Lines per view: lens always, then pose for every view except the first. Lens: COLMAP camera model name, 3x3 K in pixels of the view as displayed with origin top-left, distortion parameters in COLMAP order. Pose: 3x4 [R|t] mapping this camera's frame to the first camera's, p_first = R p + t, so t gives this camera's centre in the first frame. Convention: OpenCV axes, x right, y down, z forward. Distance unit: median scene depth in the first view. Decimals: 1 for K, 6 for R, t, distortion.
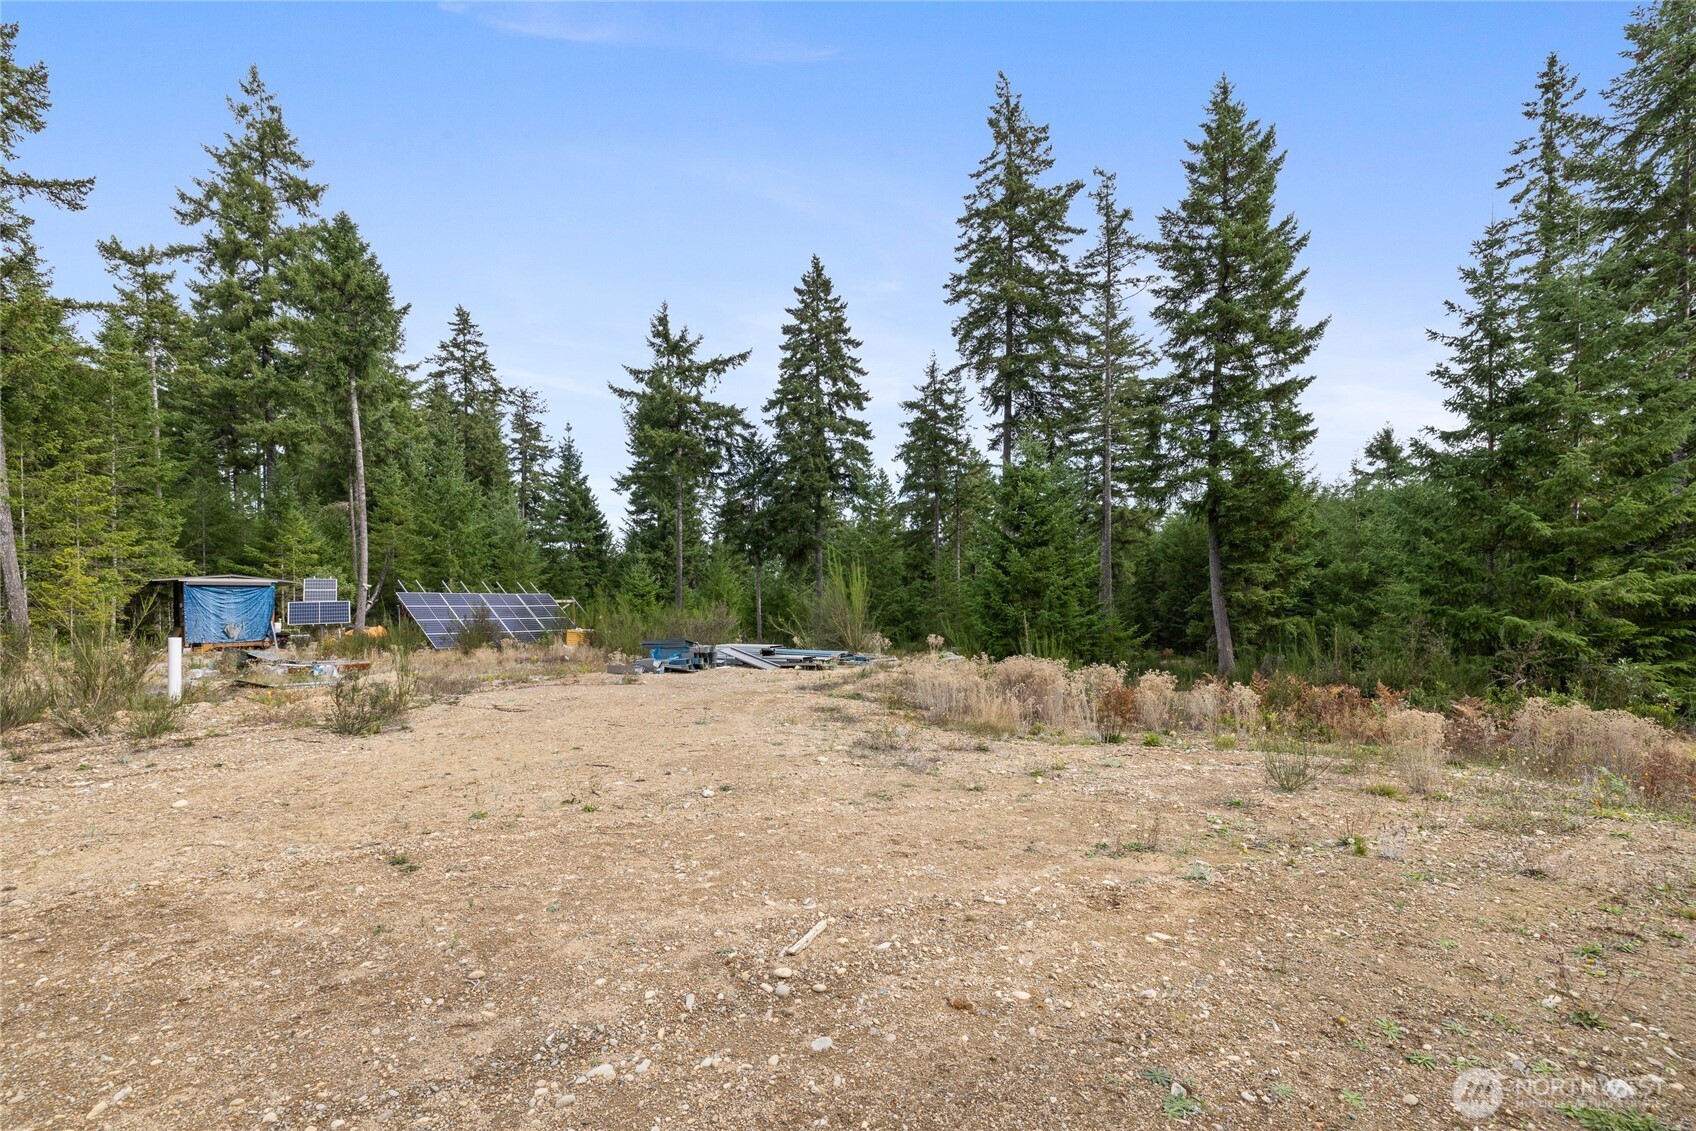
lens RADIAL K [[762.3, 0, 839.5], [0, 762.3, 620.8], [0, 0, 1]] dist [0.026865, 0.000612]
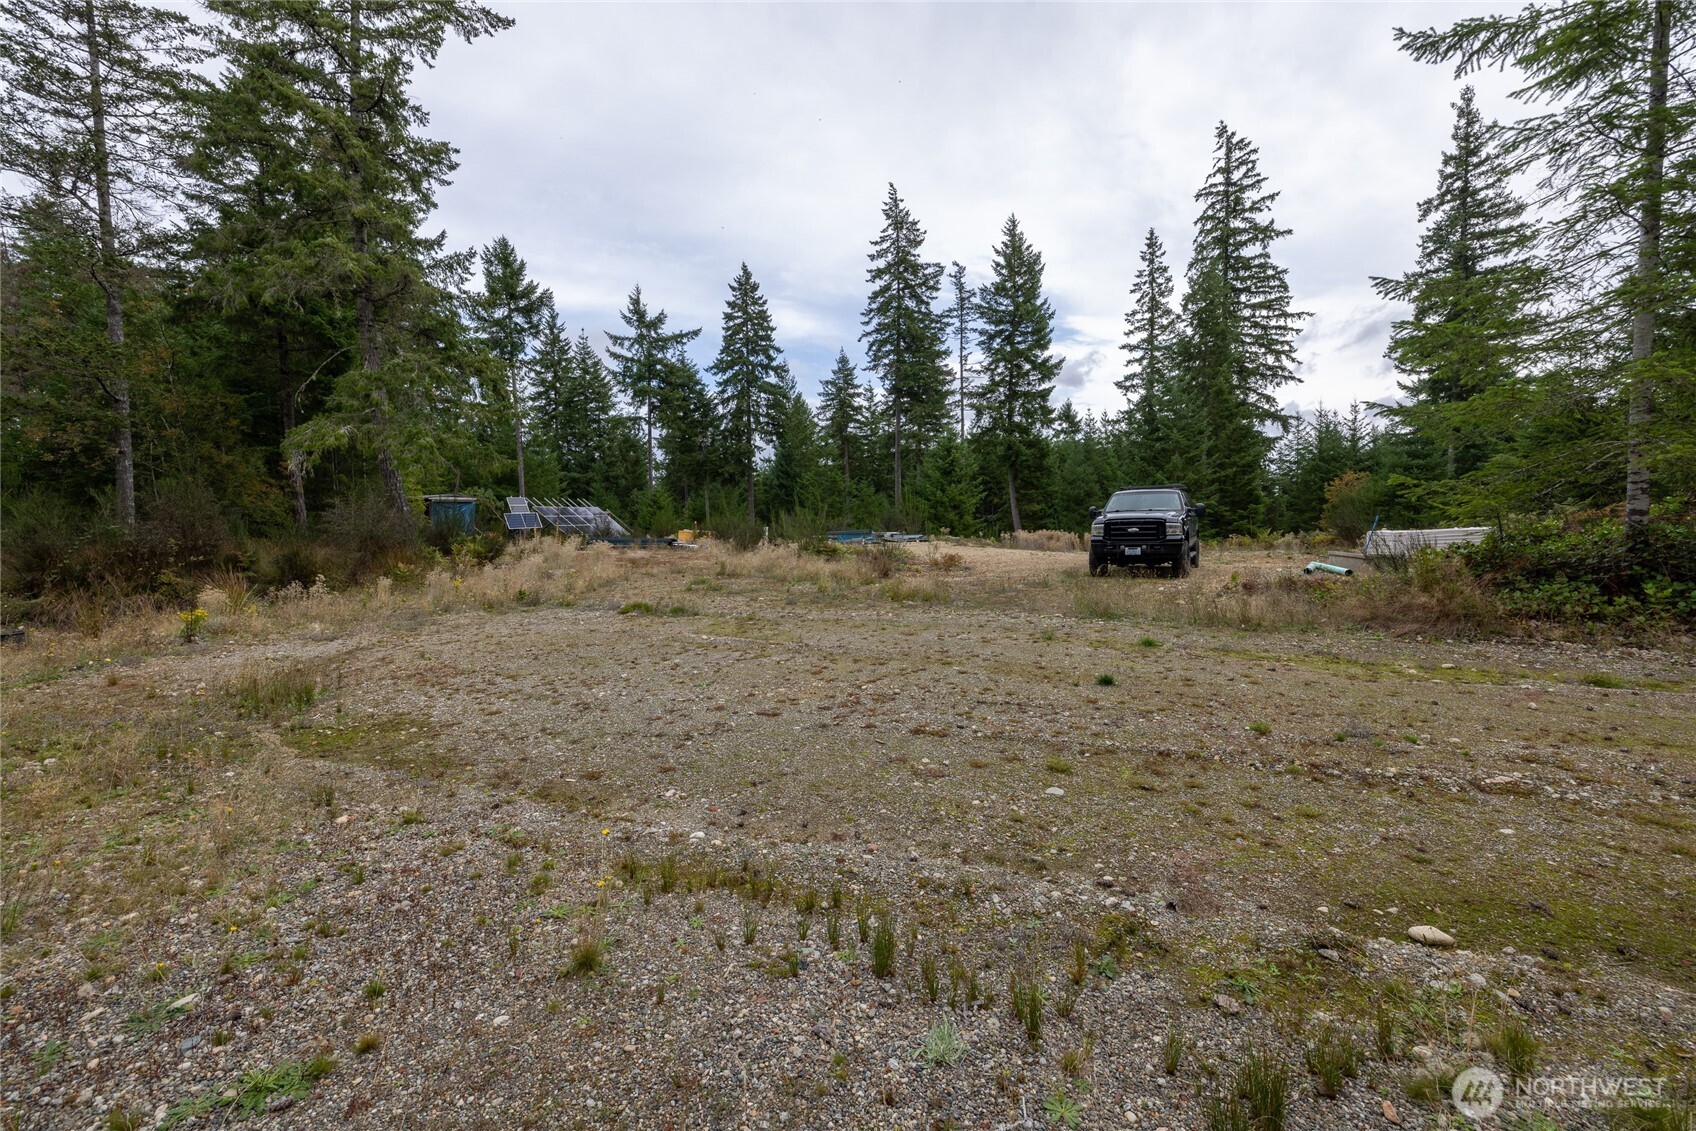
lens RADIAL K [[727.1, 0, 847.5], [0, 727.1, 549.5], [0, 0, 1]] dist [0.015990, -0.000328]
pose [[0.932742, -0.018248, 0.360082, -0.462288], [0.008568, 0.999558, 0.028461, 0.010432], [-0.360442, -0.023462, 0.932487, -0.428684]]
